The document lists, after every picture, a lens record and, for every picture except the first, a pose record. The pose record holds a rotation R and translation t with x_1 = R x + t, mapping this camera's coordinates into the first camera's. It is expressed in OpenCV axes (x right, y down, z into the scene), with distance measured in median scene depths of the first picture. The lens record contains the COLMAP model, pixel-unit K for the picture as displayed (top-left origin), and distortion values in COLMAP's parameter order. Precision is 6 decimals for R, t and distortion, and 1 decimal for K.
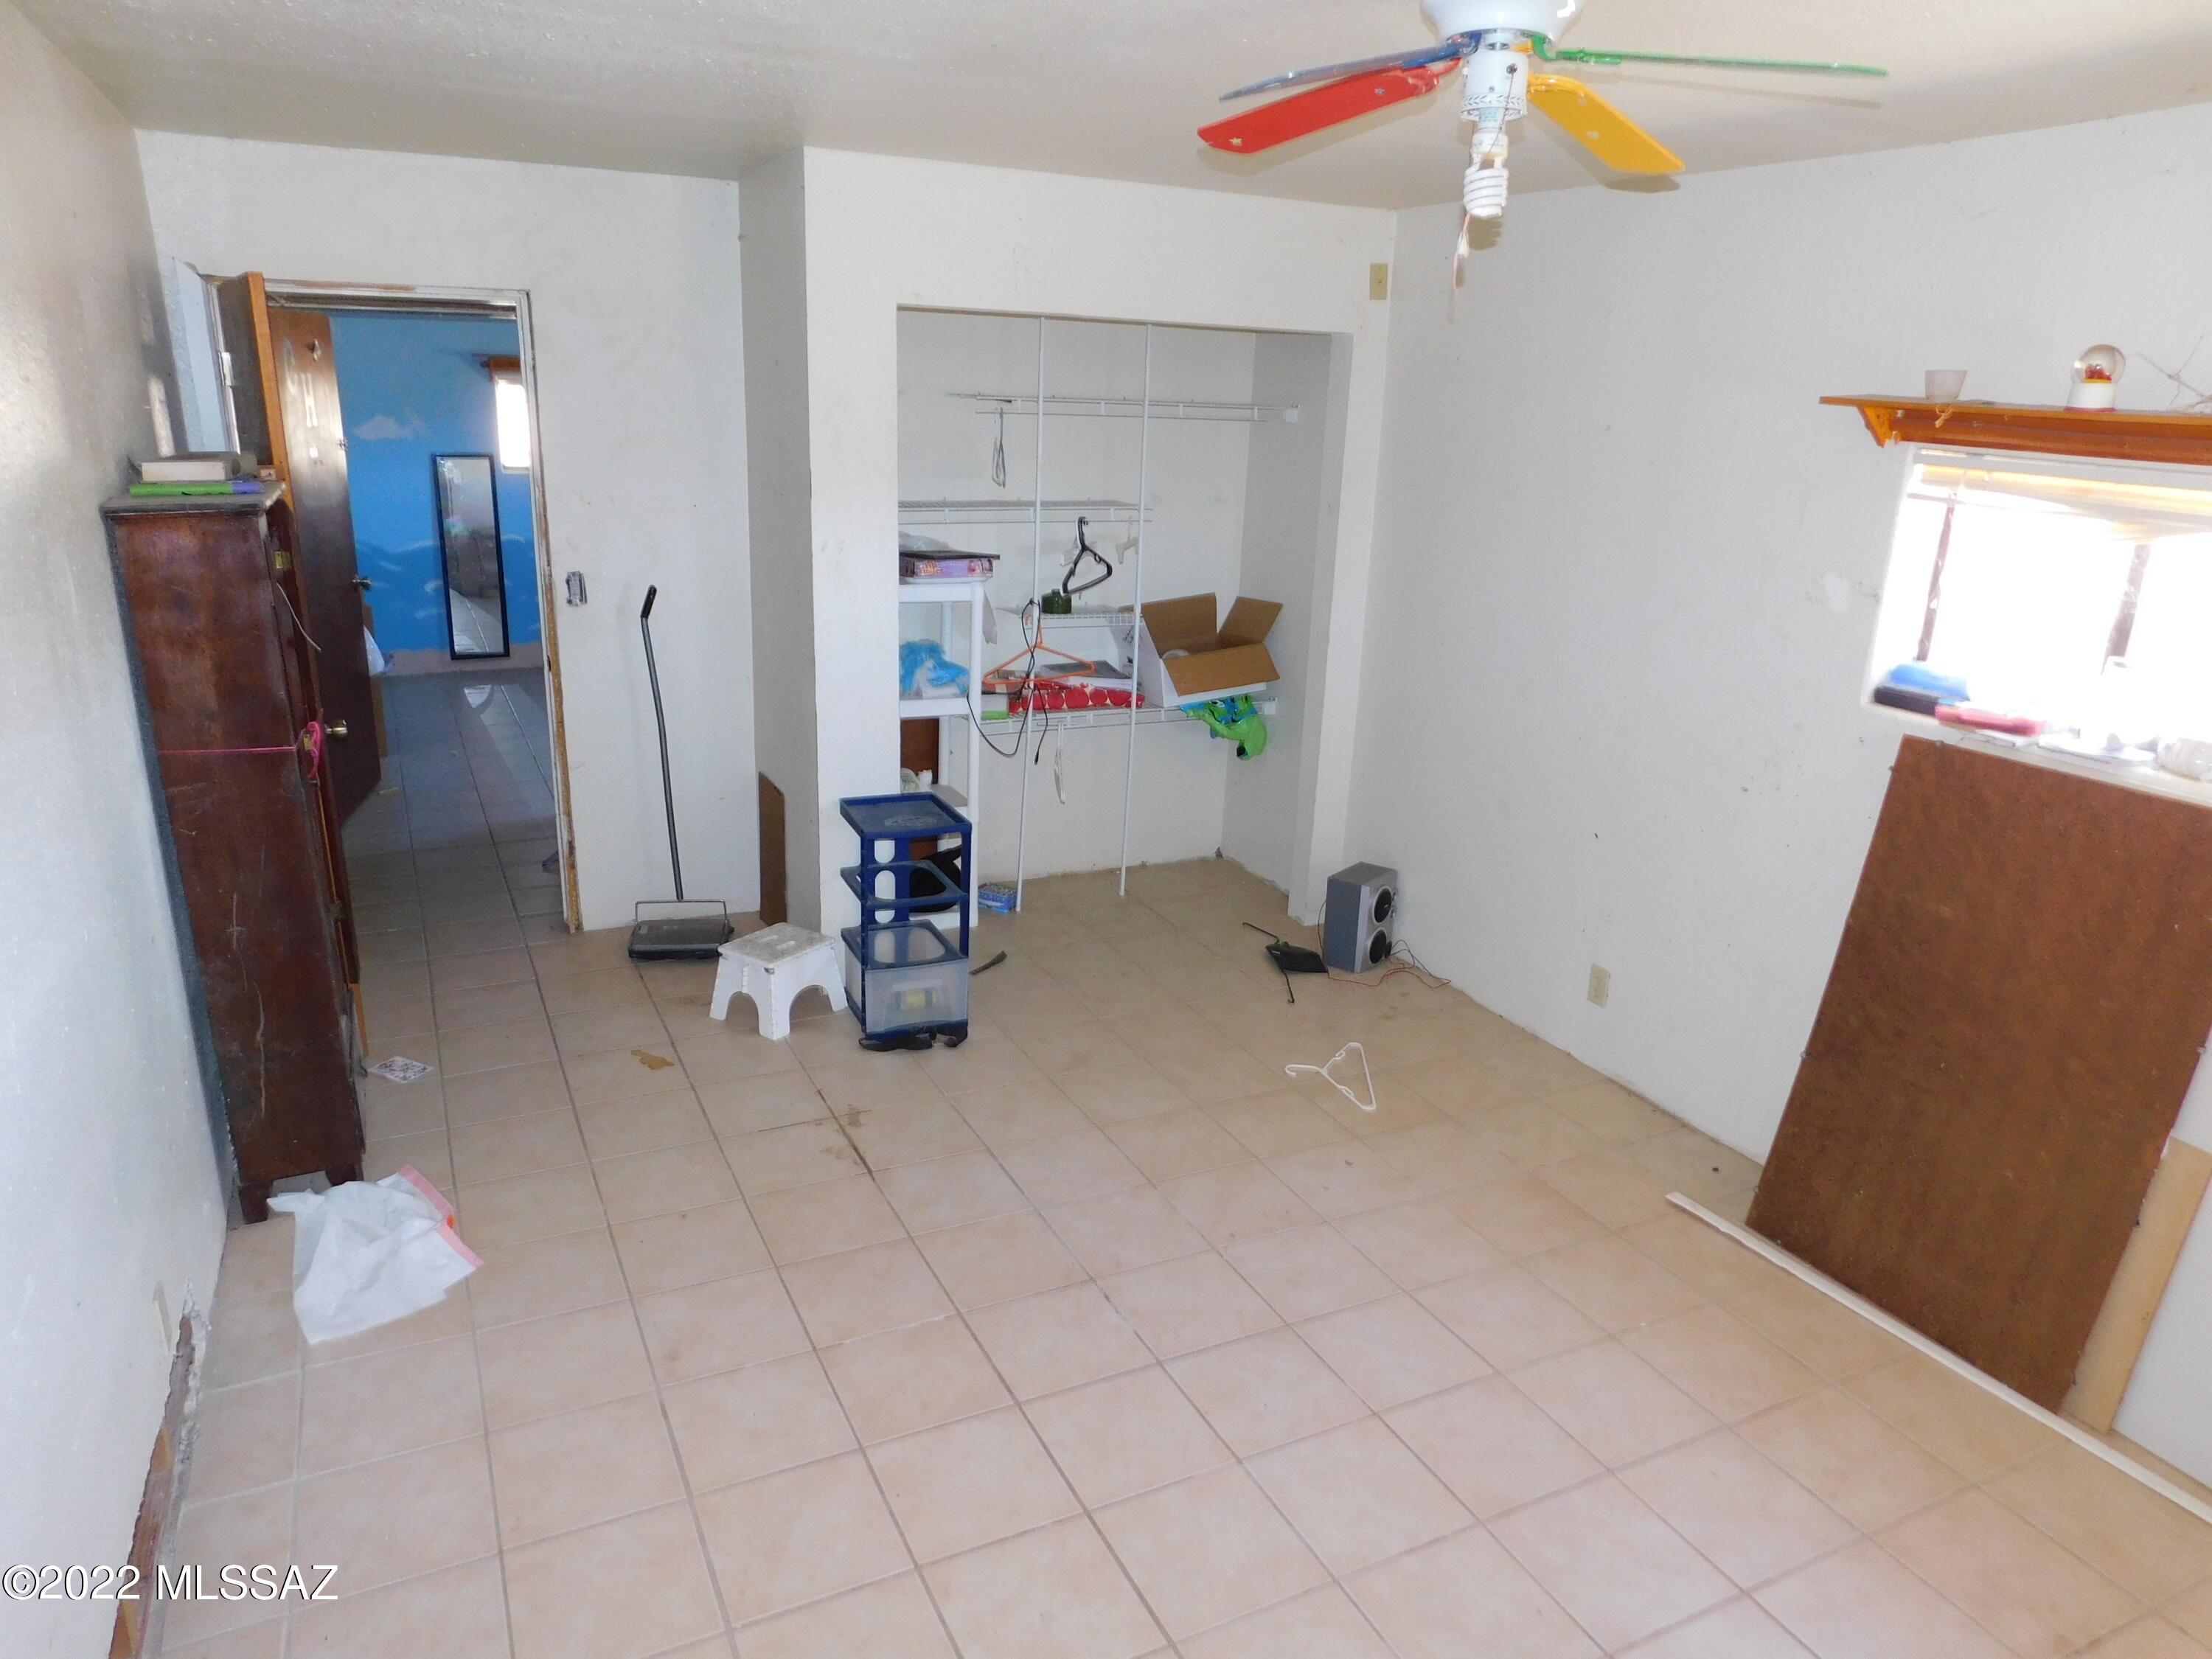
lens RADIAL K [[1464.7, 0, 1106.0], [0, 1464.7, 829.5], [0, 0, 1]] dist [-0.056950, 0.056472]
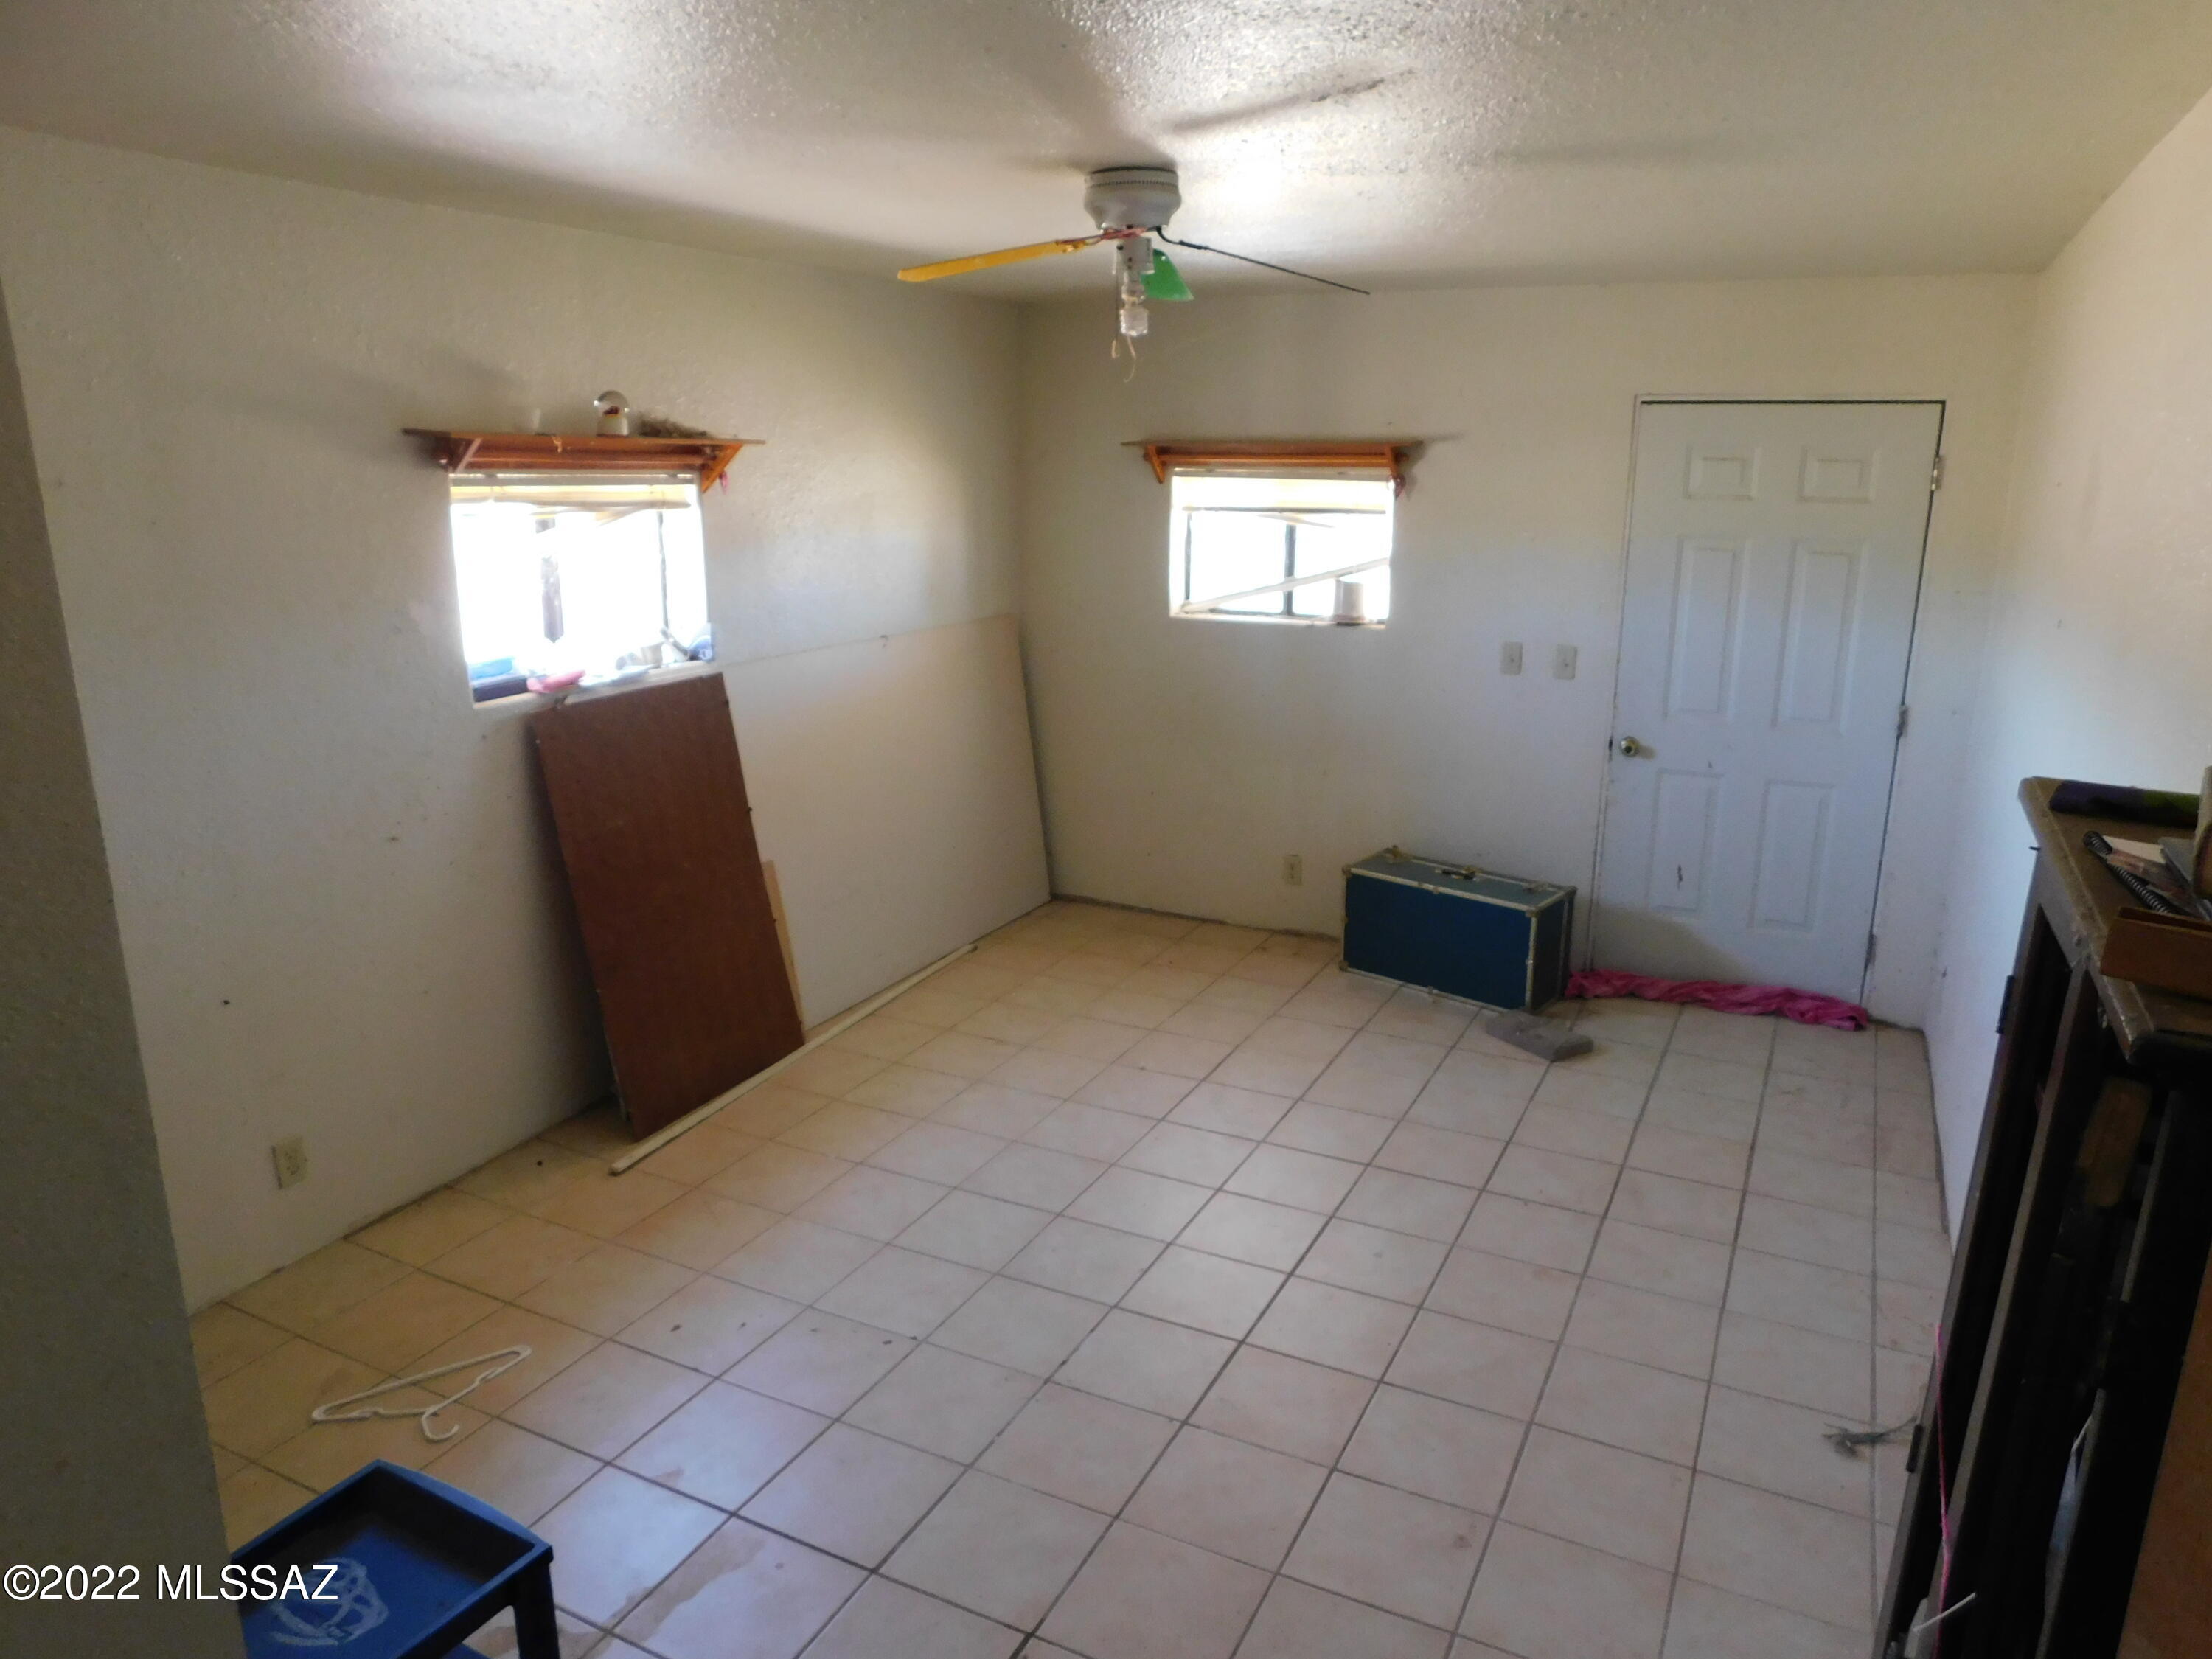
lens RADIAL K [[1464.7, 0, 1106.0], [0, 1464.7, 829.5], [0, 0, 1]] dist [-0.056950, 0.056472]
pose [[-0.588446, -0.244988, 0.770528, -0.679698], [0.224443, 0.866042, 0.446762, -0.419402], [-0.776761, 0.435835, -0.454633, 1.256234]]
